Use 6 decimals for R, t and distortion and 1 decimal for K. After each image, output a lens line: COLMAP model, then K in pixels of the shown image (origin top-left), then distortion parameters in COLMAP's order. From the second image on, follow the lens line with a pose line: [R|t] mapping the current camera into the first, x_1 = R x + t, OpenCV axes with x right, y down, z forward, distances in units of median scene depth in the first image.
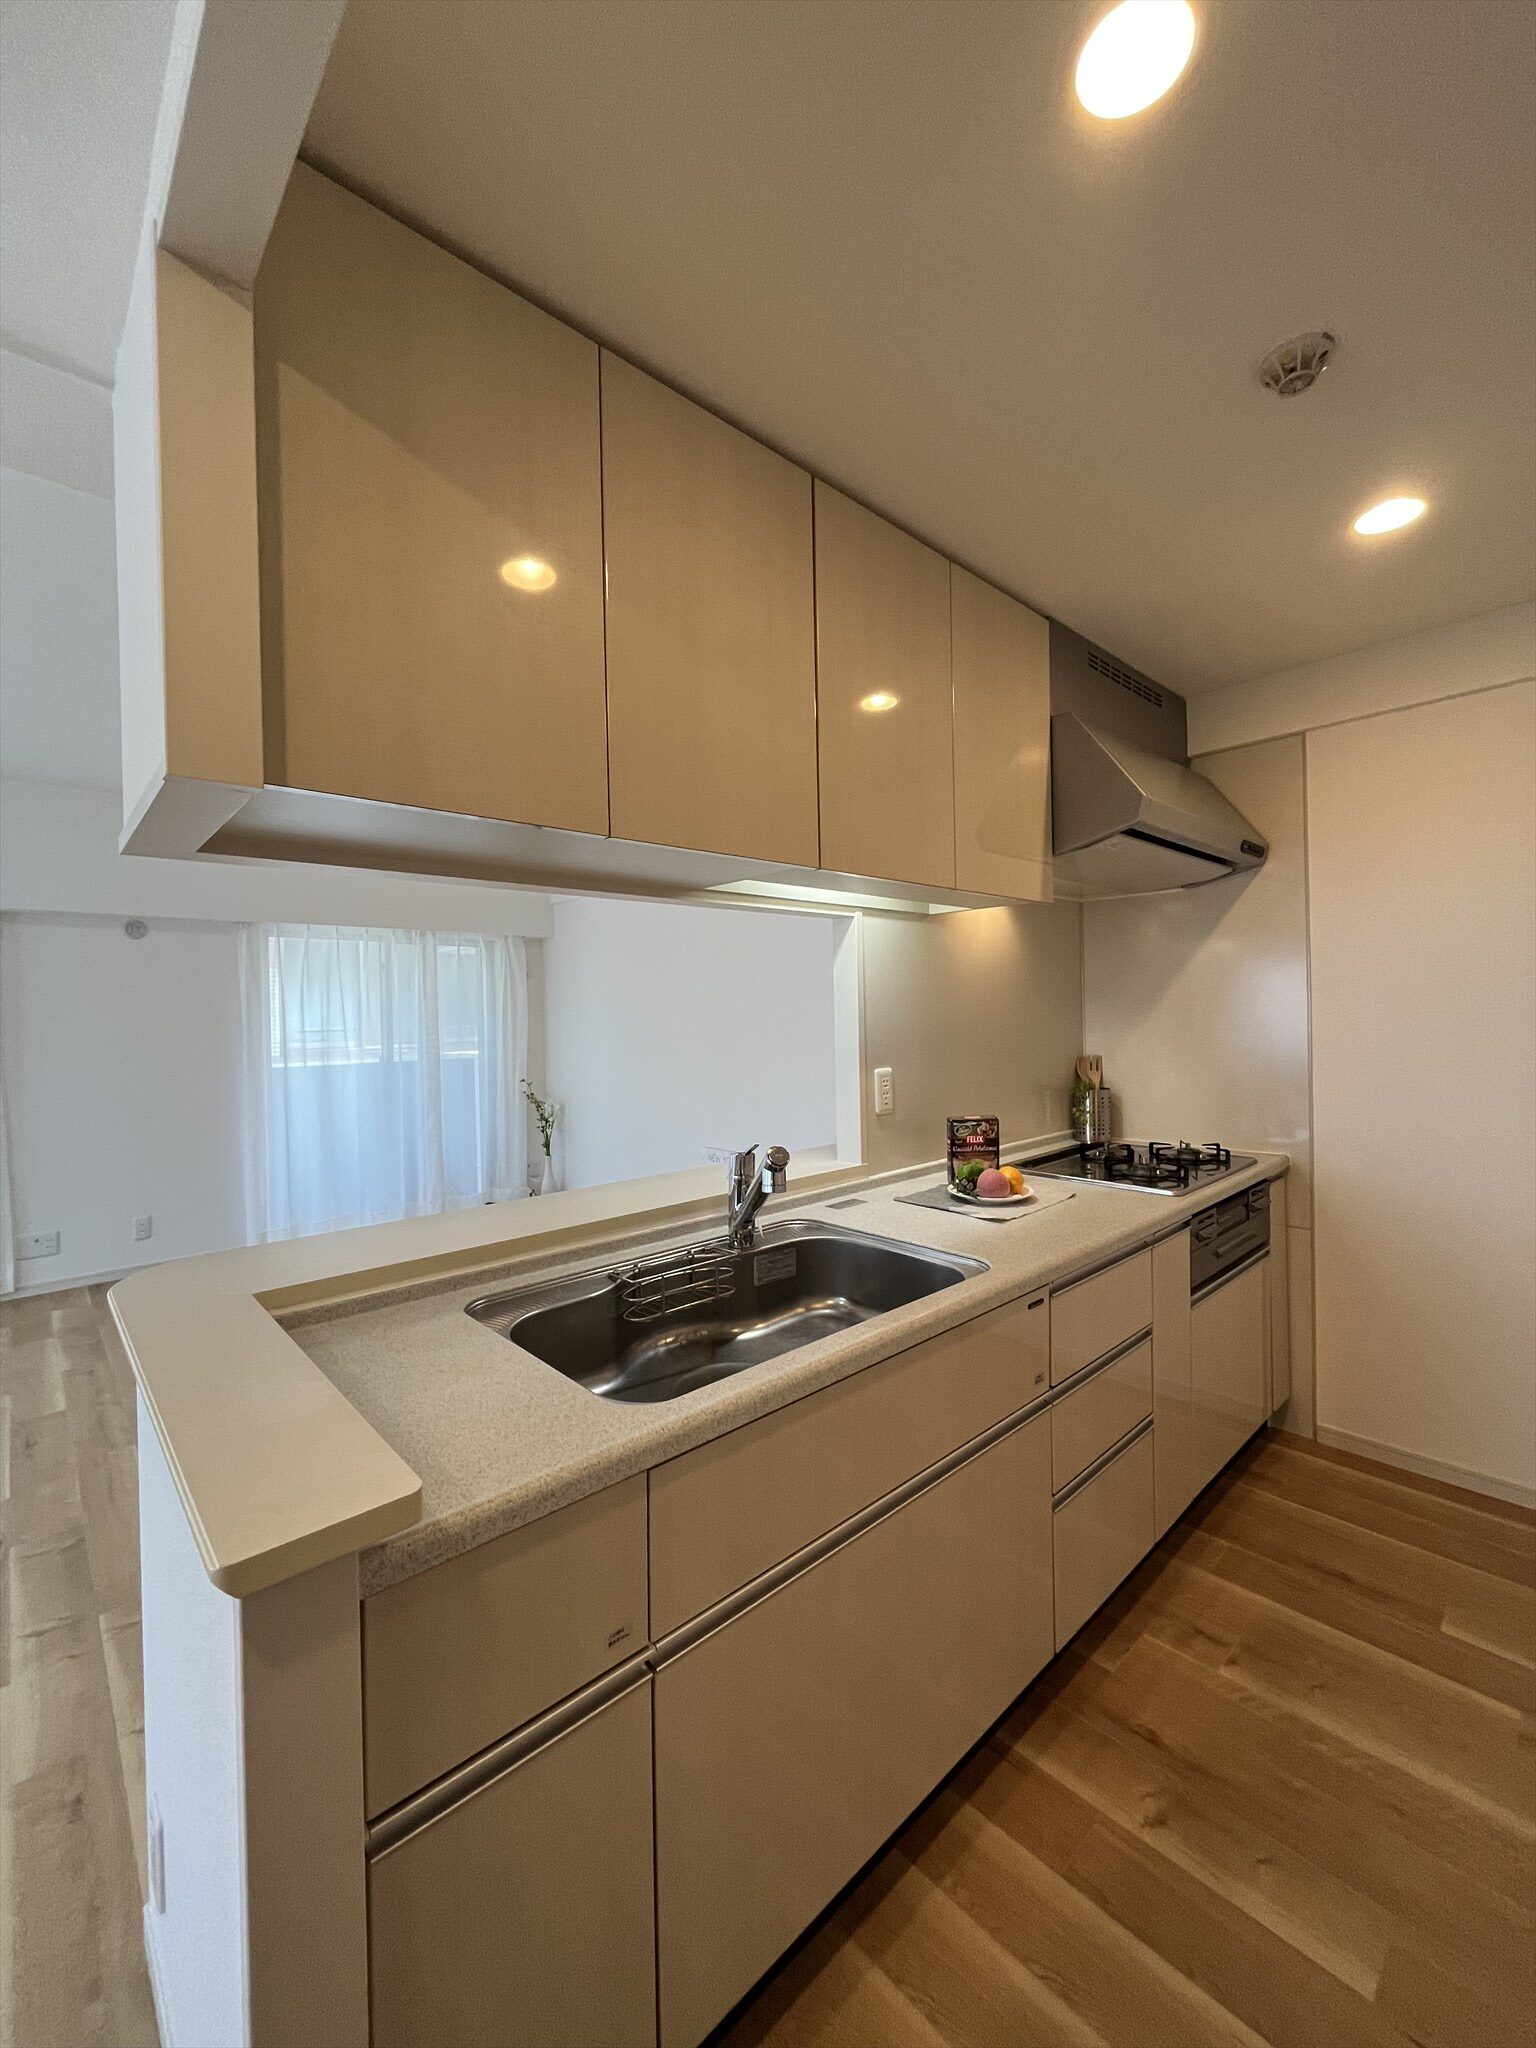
lens RADIAL K [[824.9, 0, 765.5], [0, 824.9, 1017.9], [0, 0, 1]] dist [0.002220, 0.000072]
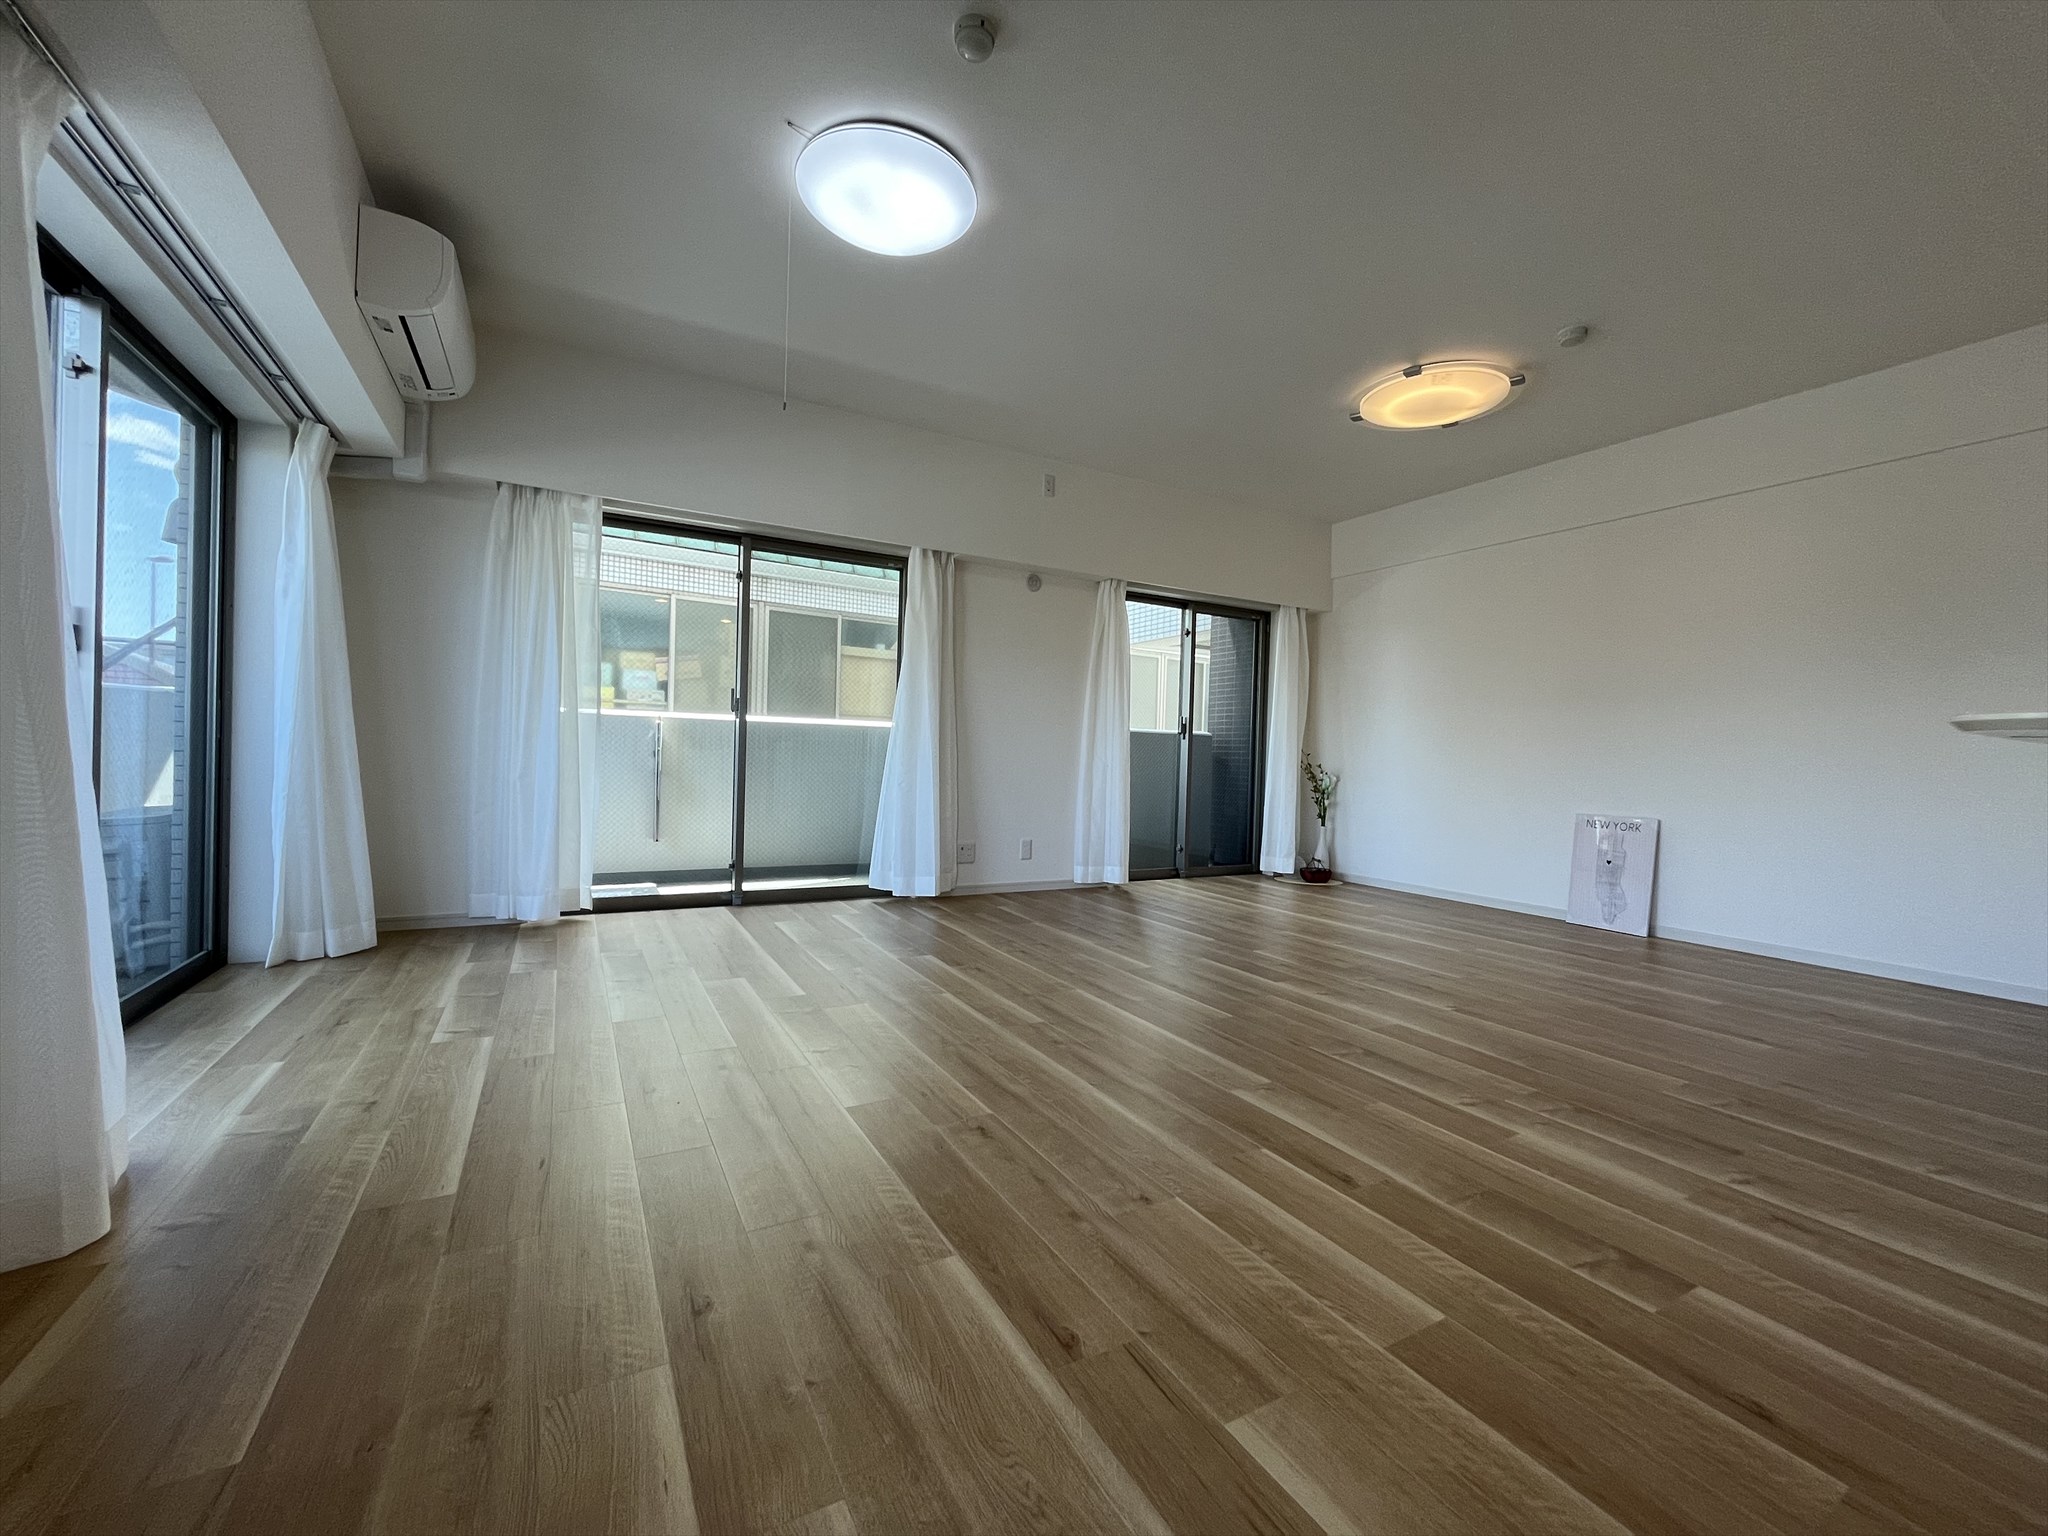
lens RADIAL K [[824.9, 0, 1019.1], [0, 824.9, 766.2], [0, 0, 1]] dist [0.002220, 0.000072]
pose [[0.970206, 0.051799, -0.236680, -0.475463], [-0.050504, 0.998657, 0.011535, 0.122081], [0.236960, 0.000762, 0.971519, -0.079406]]
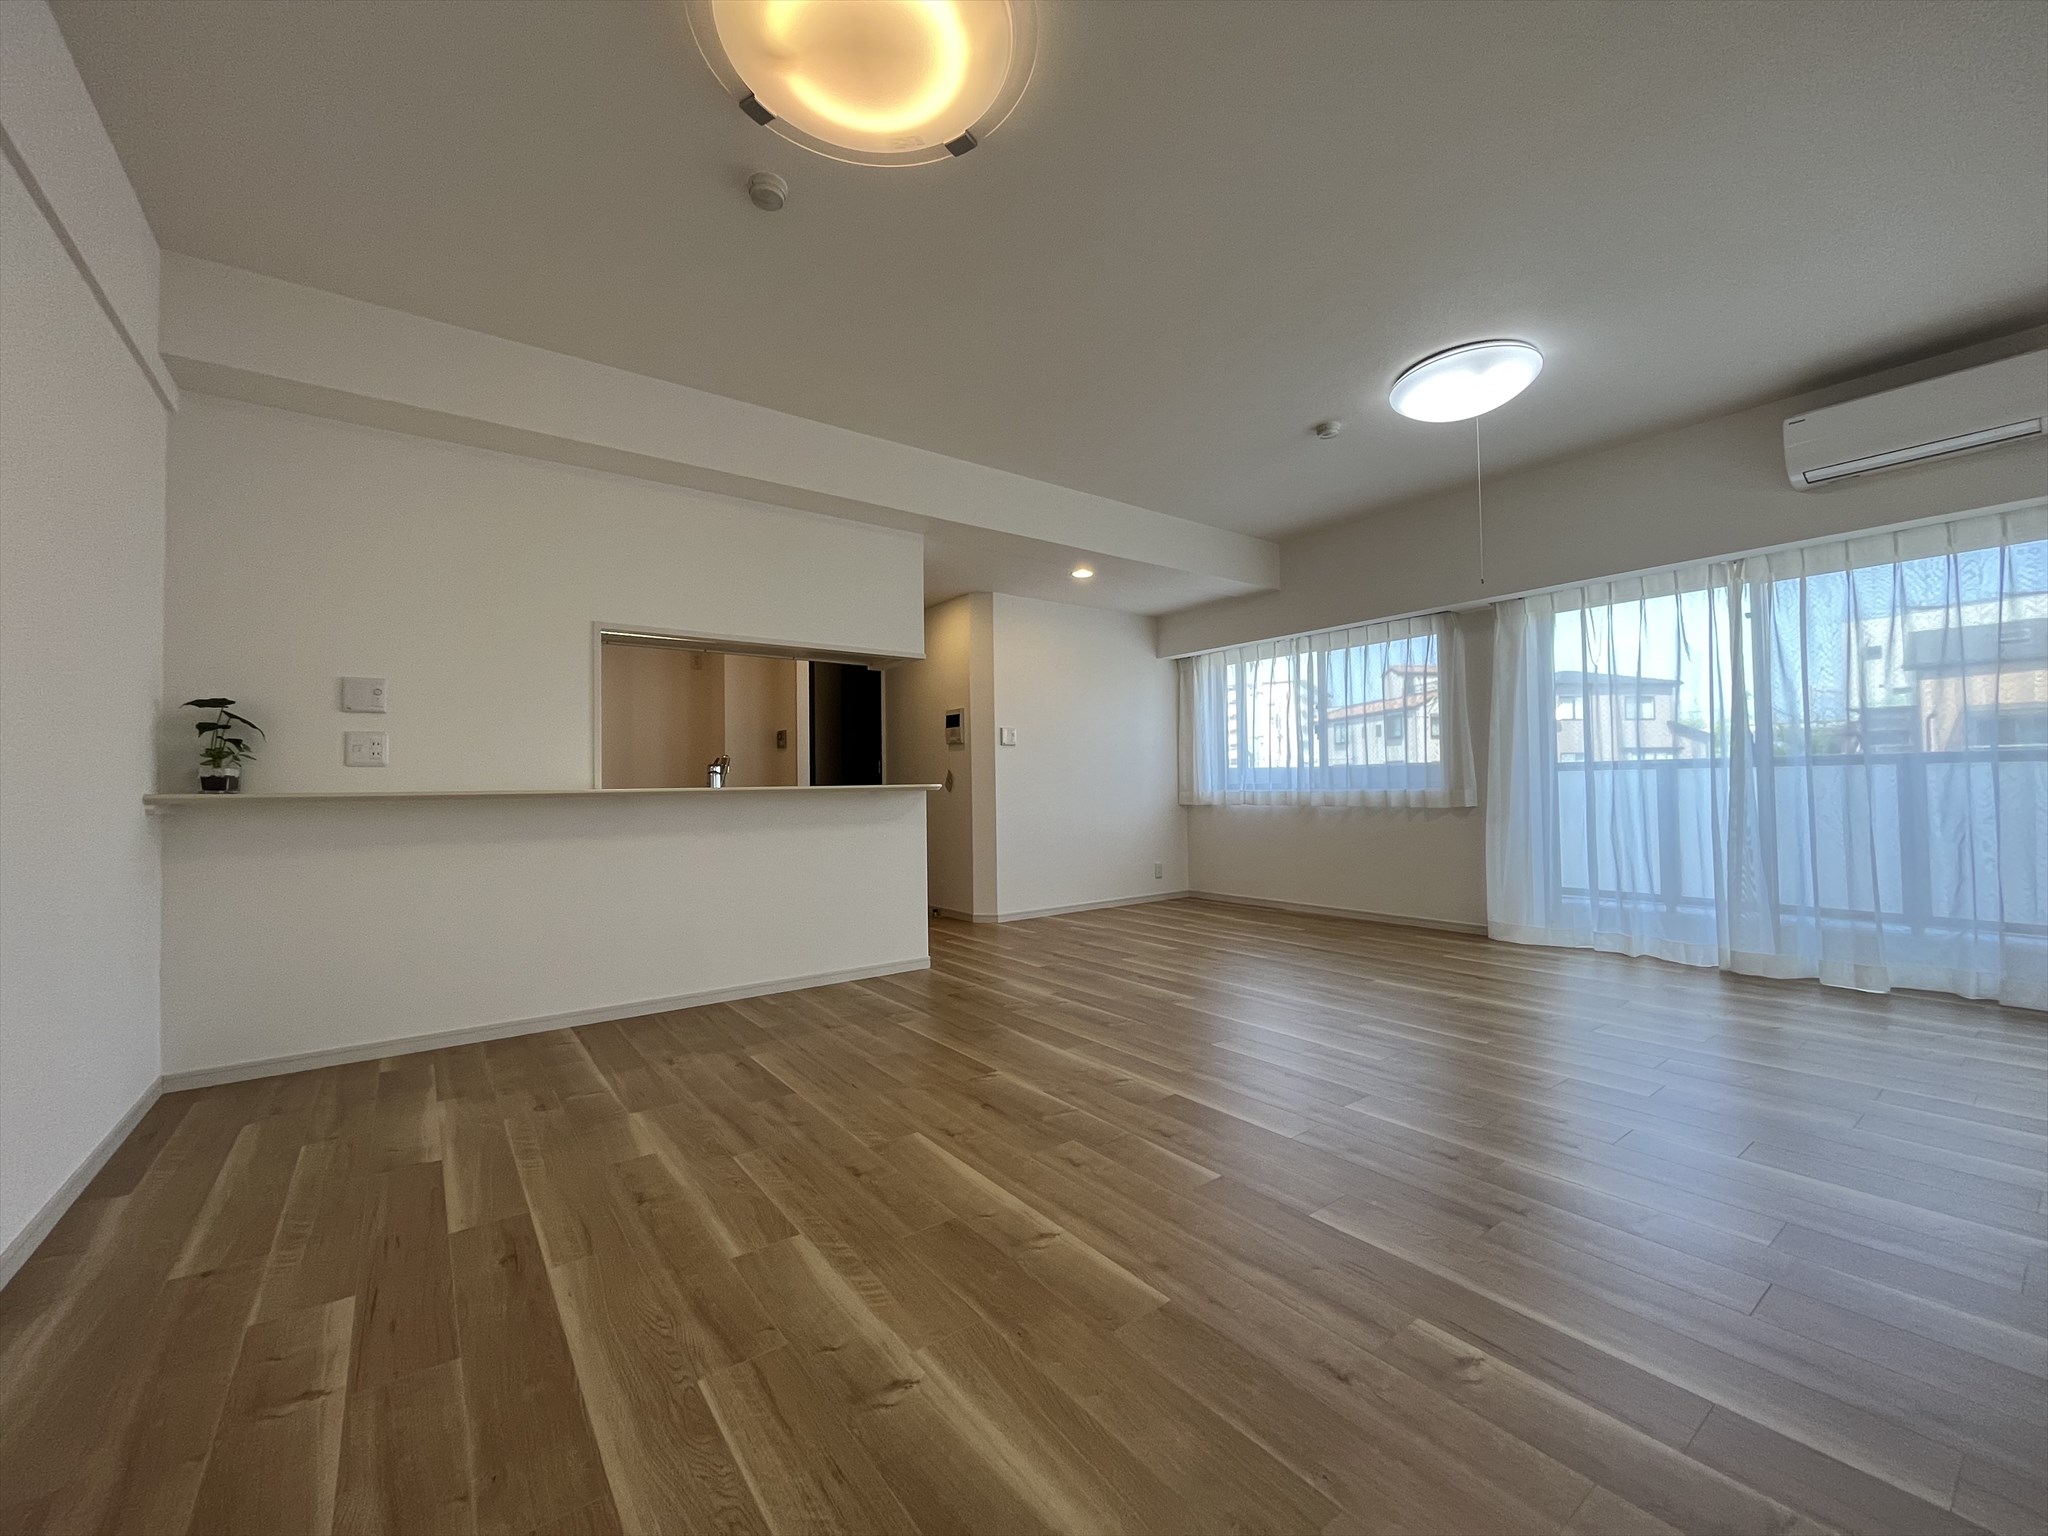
lens RADIAL K [[824.9, 0, 1019.1], [0, 824.9, 766.2], [0, 0, 1]] dist [0.002220, 0.000072]
pose [[-0.993825, 0.038687, 0.103993, -0.388823], [0.036911, 0.999139, -0.018955, 0.090770], [-0.104636, -0.015000, -0.994397, 1.129071]]
